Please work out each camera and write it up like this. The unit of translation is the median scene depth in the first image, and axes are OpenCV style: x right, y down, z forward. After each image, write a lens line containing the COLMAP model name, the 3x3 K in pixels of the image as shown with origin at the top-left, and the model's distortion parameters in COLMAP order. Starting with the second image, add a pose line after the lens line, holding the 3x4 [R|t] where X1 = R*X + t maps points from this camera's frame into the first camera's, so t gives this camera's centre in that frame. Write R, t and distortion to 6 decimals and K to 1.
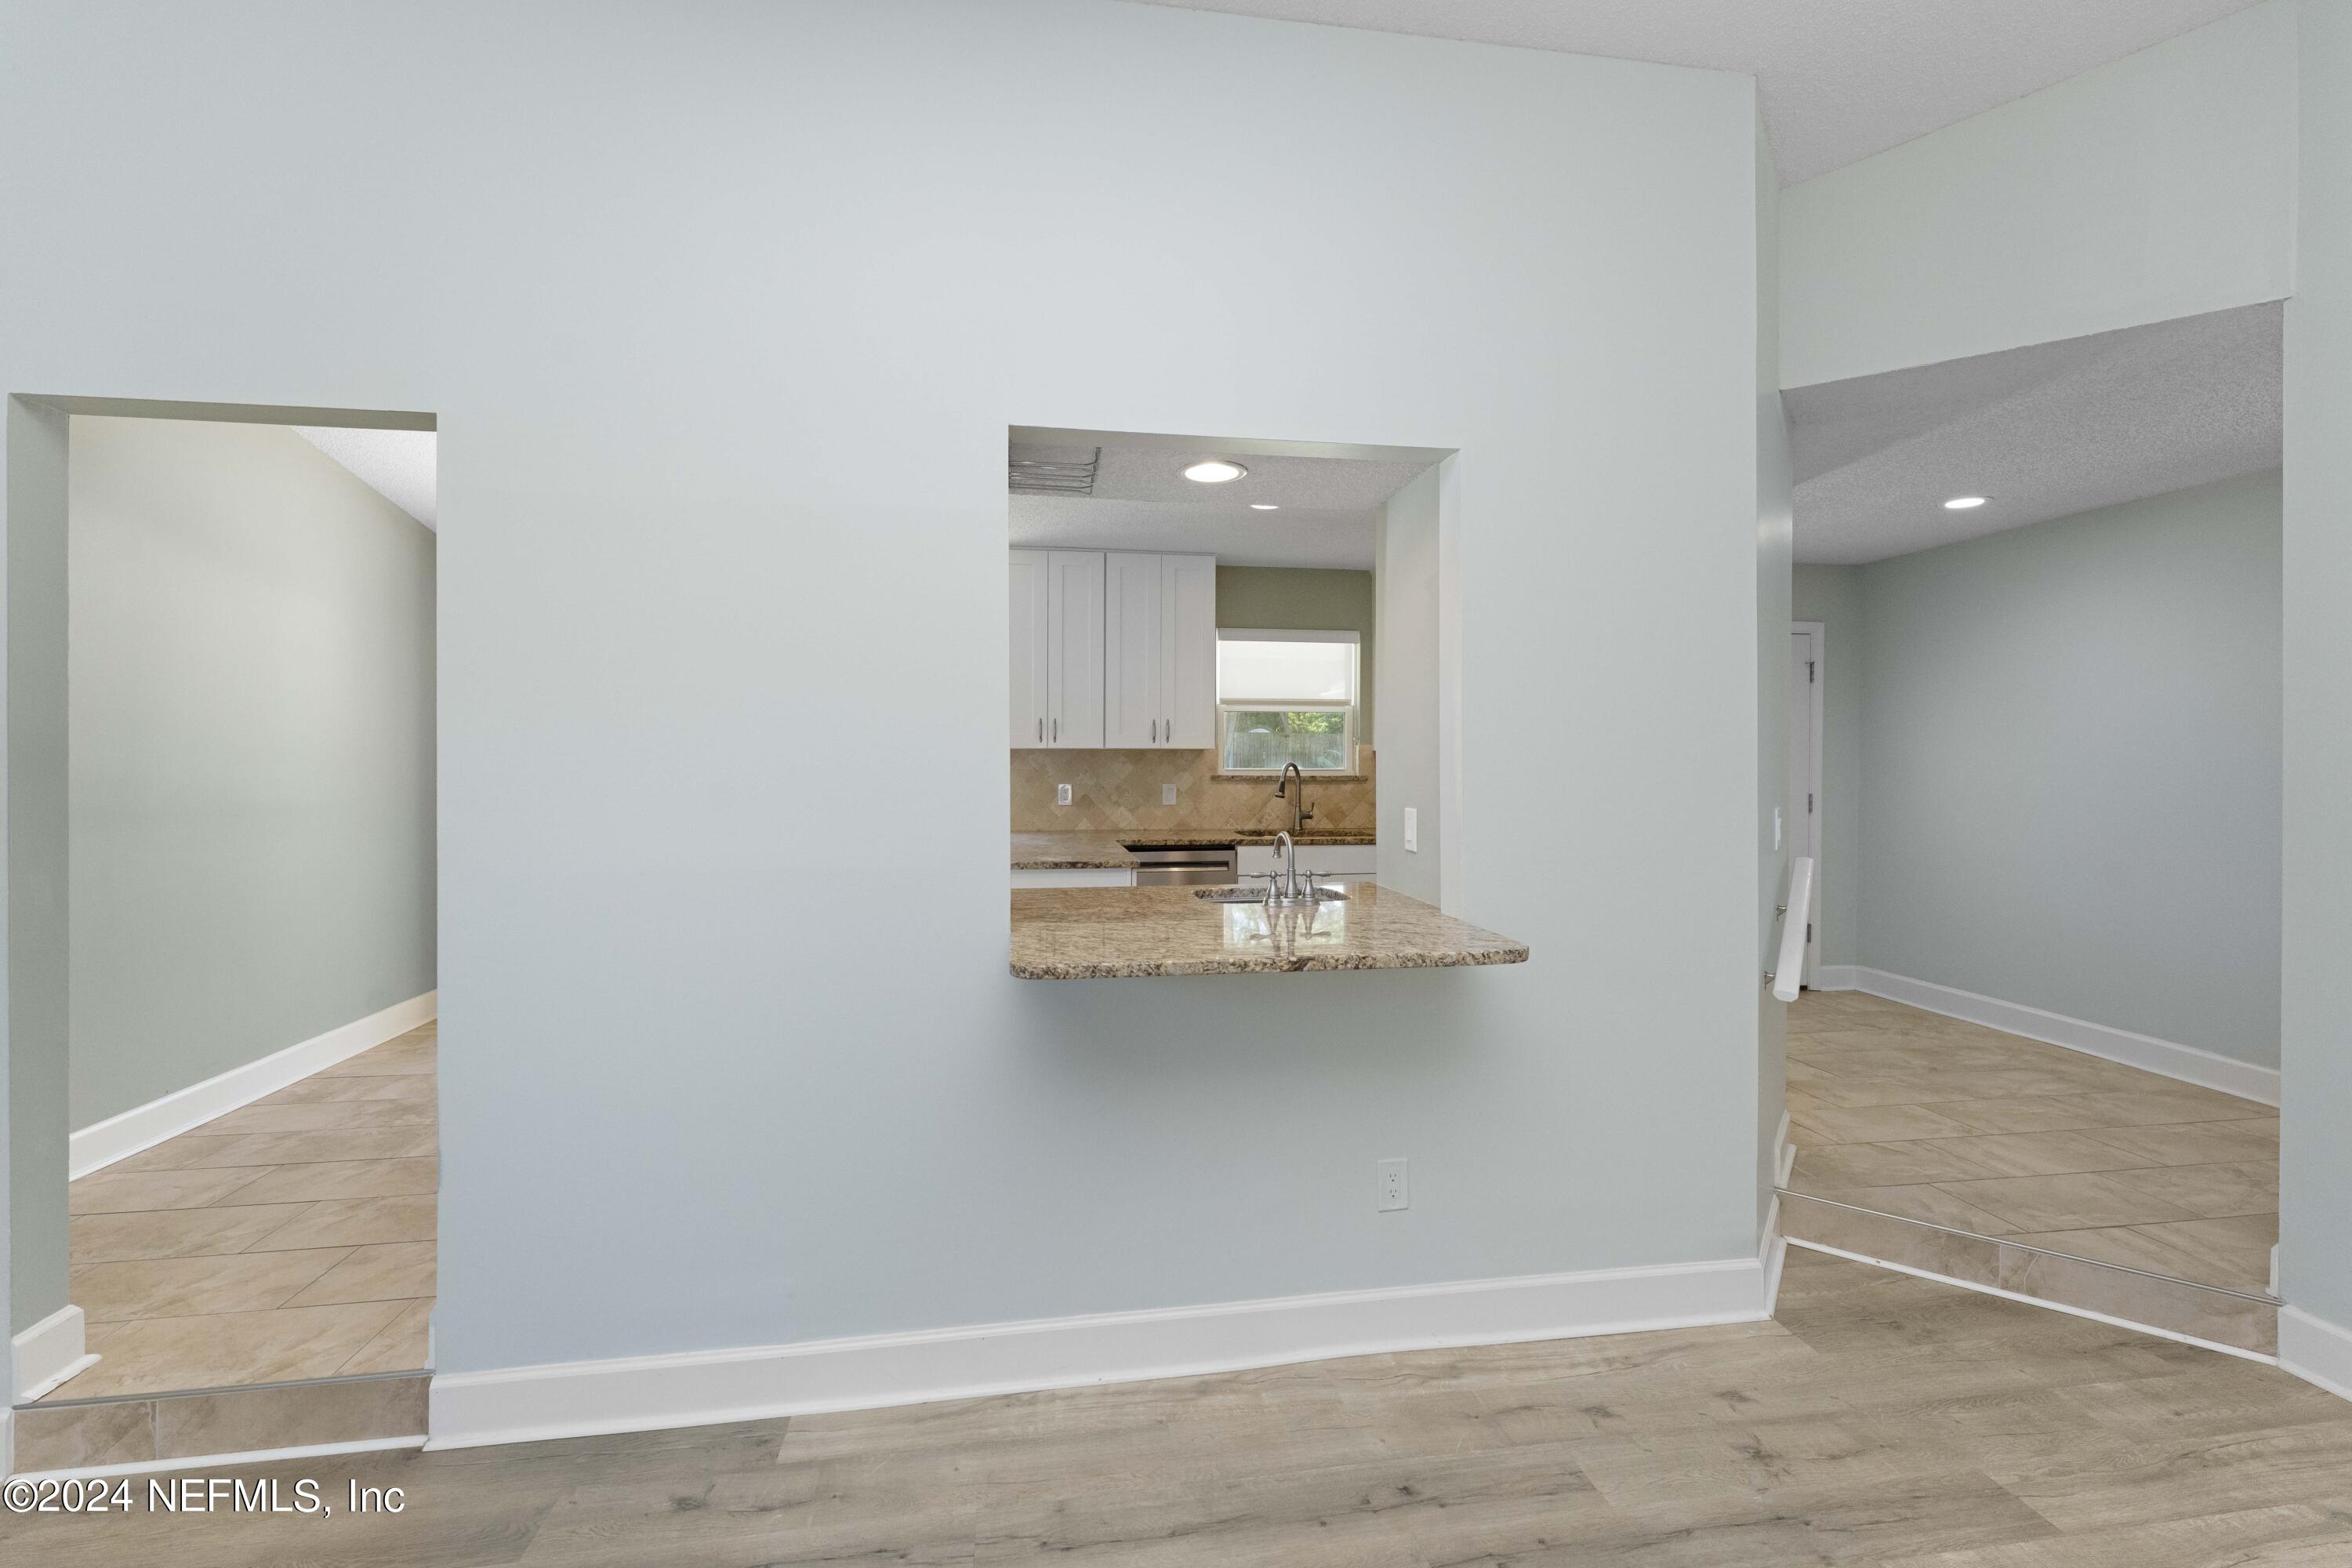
lens RADIAL K [[942.3, 0, 1160.8], [0, 942.3, 769.1], [0, 0, 1]] dist [-0.000894, -0.000074]
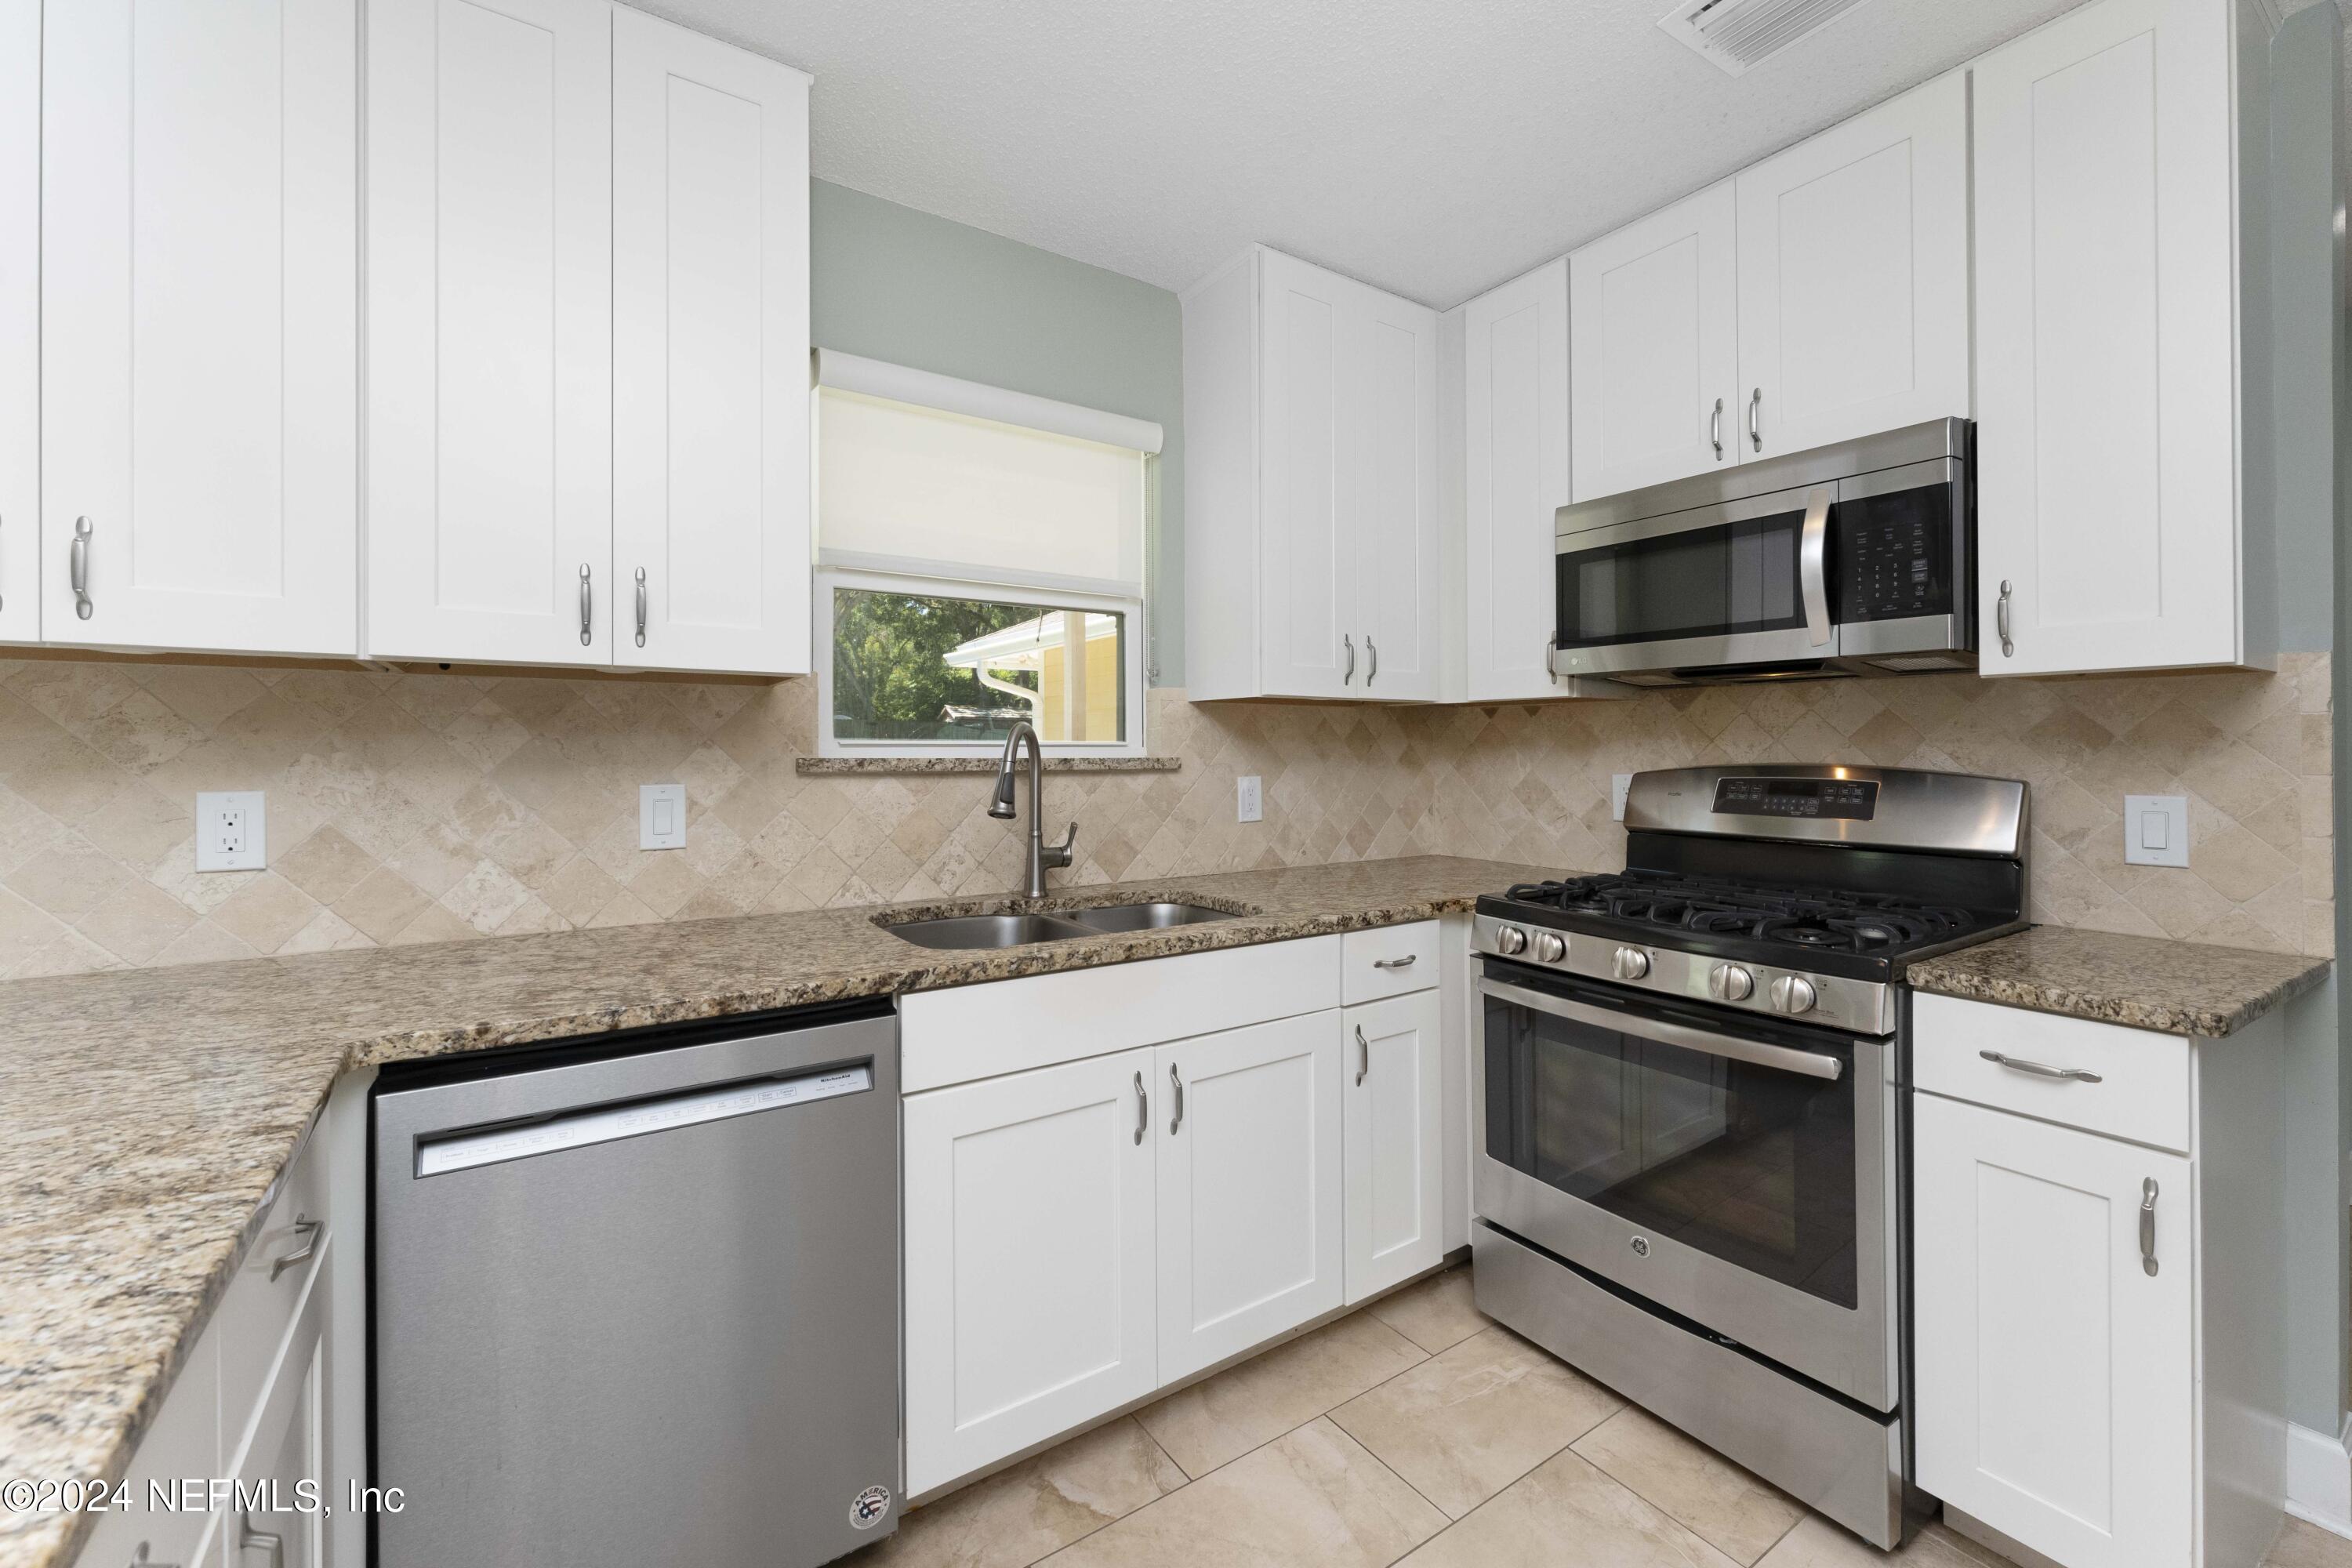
lens RADIAL K [[942.3, 0, 1169.1], [0, 942.3, 748.6], [0, 0, 1]] dist [-0.000894, -0.000074]
pose [[0.903586, -0.000111, 0.428406, 0.028087], [0.004763, 0.999941, -0.009787, 0.007351], [-0.428379, 0.010884, 0.903533, 0.633884]]
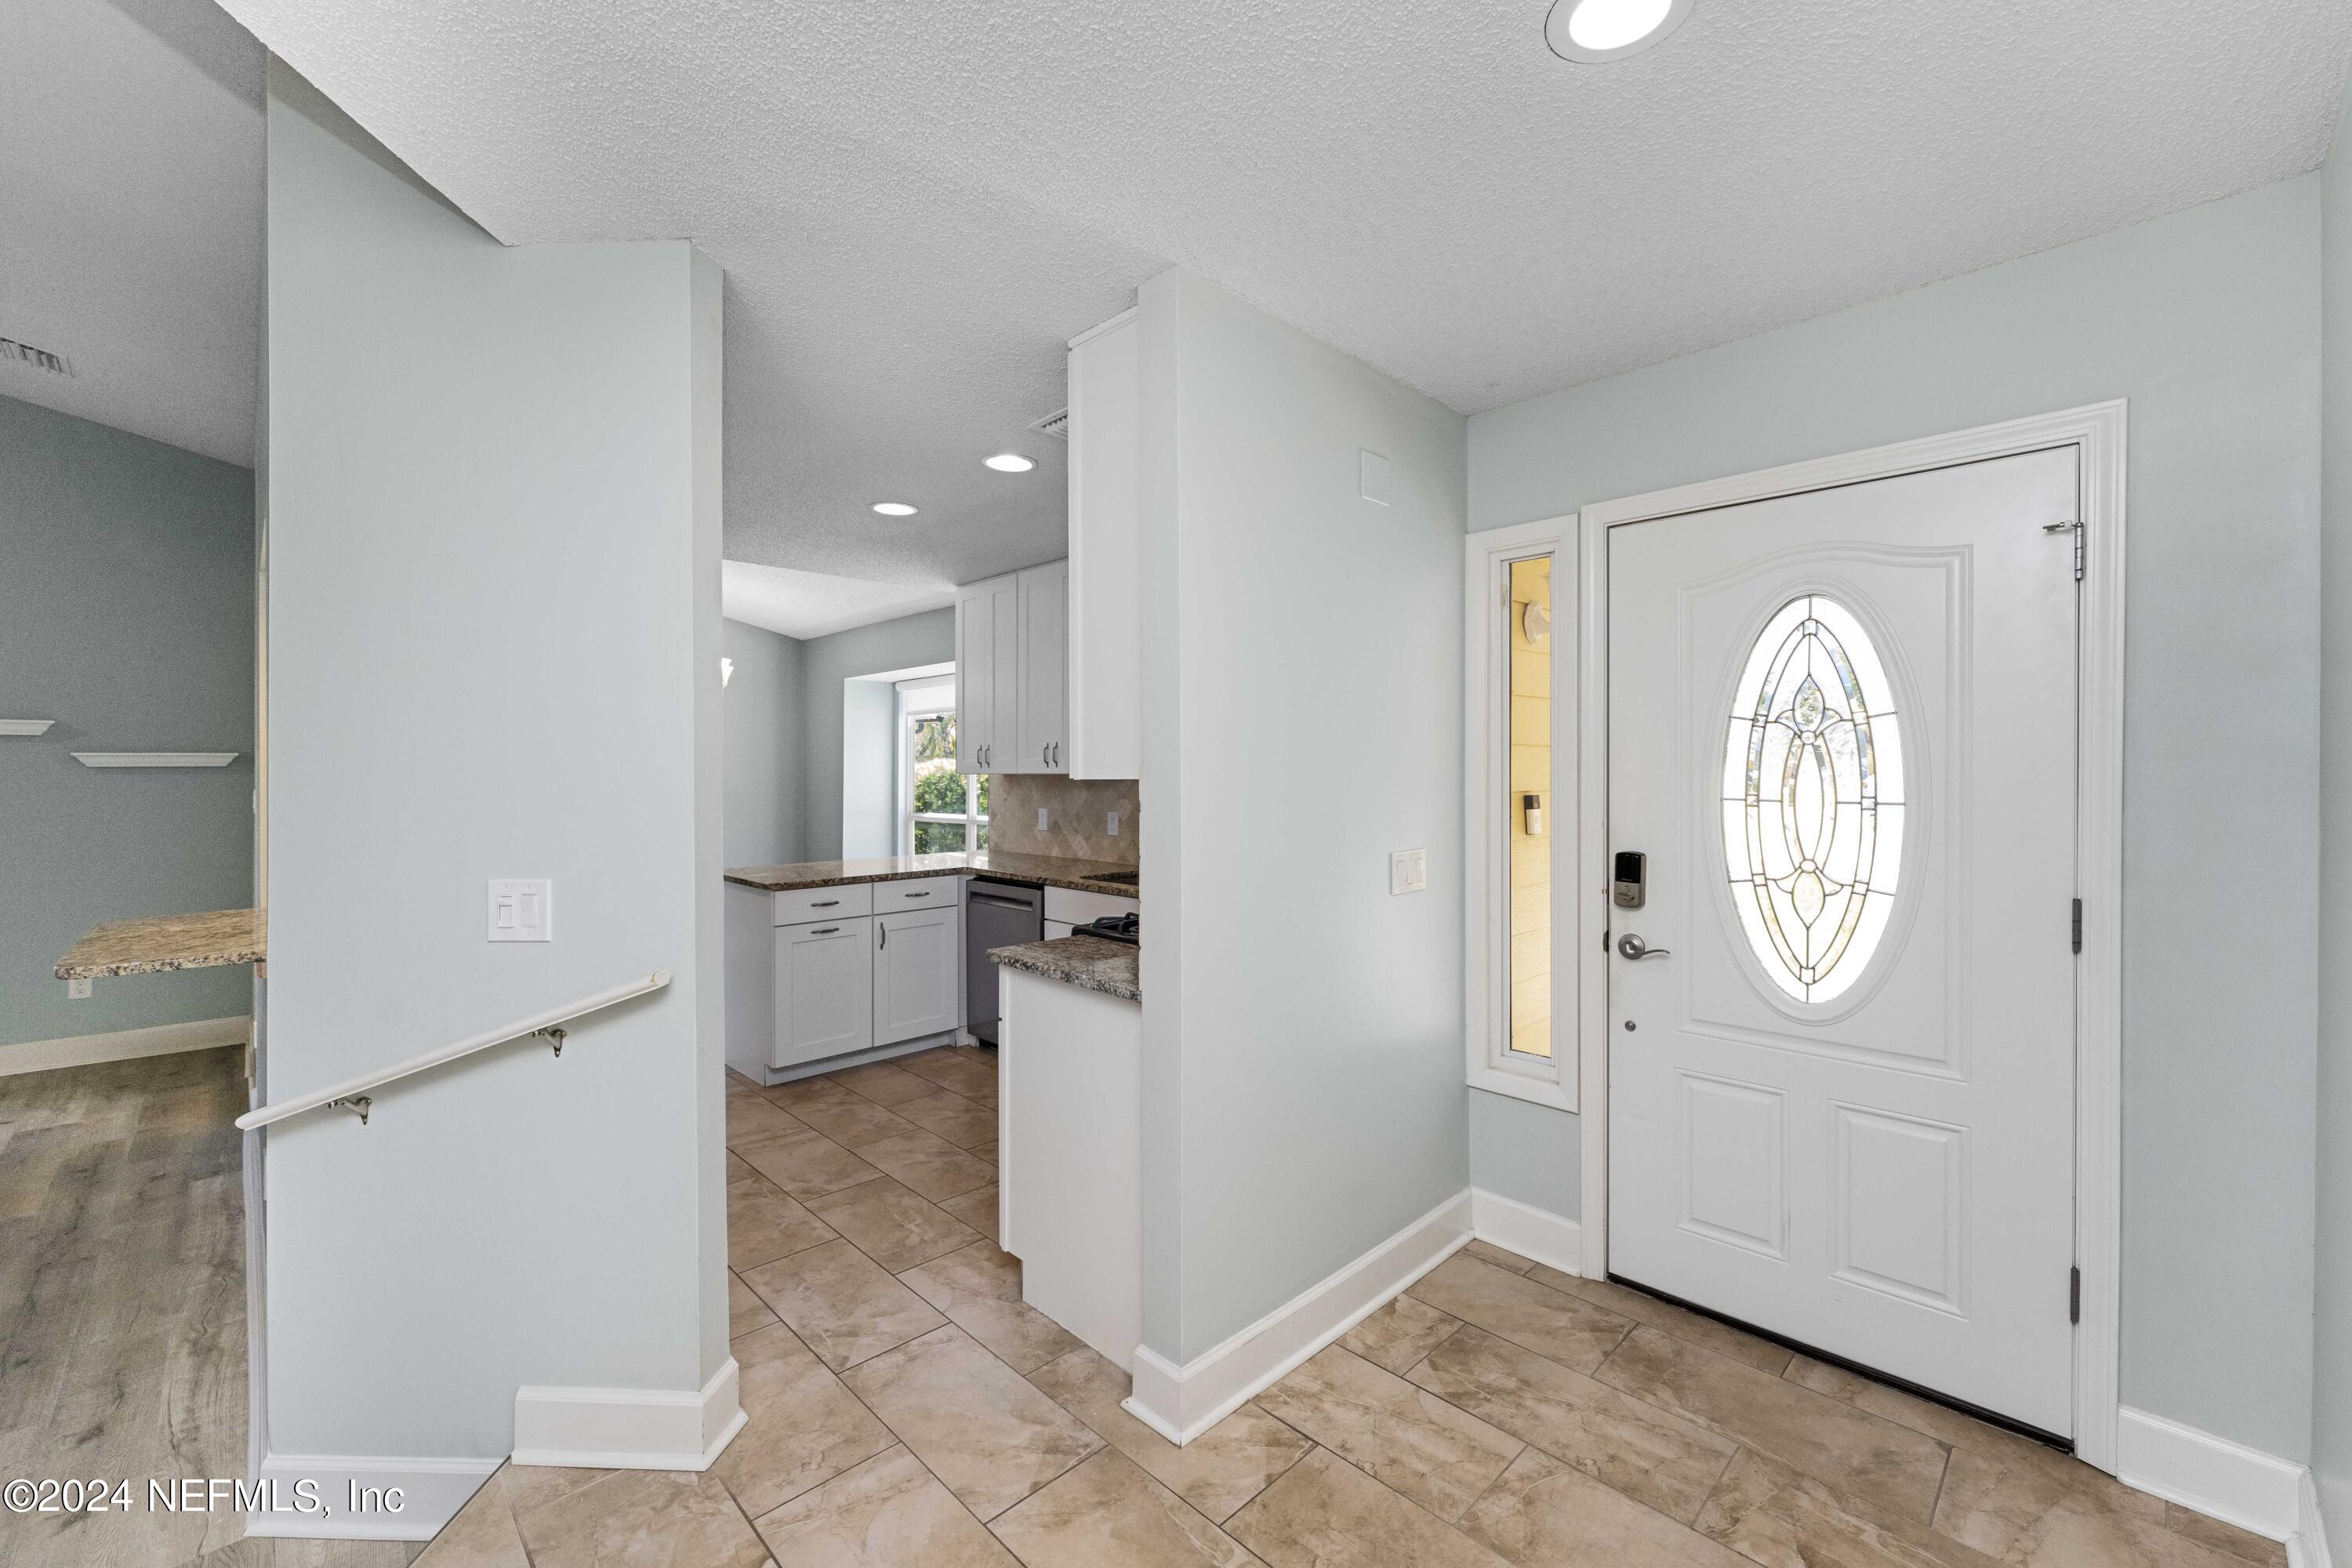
lens RADIAL K [[942.3, 0, 1163.5], [0, 942.3, 781.6], [0, 0, 1]] dist [-0.000894, -0.000074]
pose [[0.589580, 0.005000, -0.807695, 0.768486], [-0.005305, 0.999983, 0.002319, -0.015599], [0.807693, 0.002917, 0.589596, 0.518048]]
